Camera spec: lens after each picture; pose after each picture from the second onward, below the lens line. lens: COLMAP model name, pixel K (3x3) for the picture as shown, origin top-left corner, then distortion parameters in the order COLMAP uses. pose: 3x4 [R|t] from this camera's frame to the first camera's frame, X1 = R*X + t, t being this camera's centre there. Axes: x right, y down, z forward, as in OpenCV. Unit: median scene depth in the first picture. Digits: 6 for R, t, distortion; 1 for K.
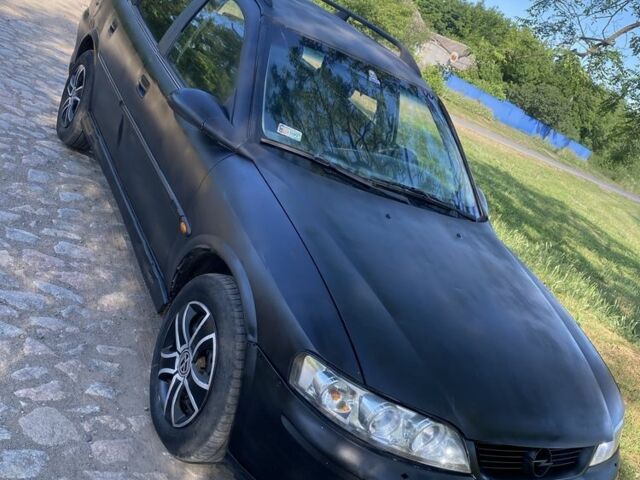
lens RADIAL K [[659.0, 0, 320.0], [0, 659.0, 240.0], [0, 0, 1]] dist [0.063518, -0.161582]
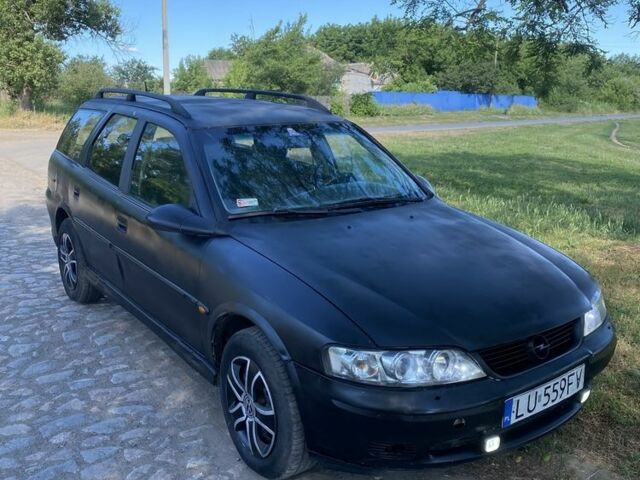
lens RADIAL K [[659.0, 0, 320.0], [0, 659.0, 240.0], [0, 0, 1]] dist [0.063518, -0.161582]
pose [[0.896366, -0.443176, 0.011063, 0.023967], [0.442426, 0.892713, -0.085574, 0.048900], [0.028049, 0.081600, 0.996270, -0.160795]]
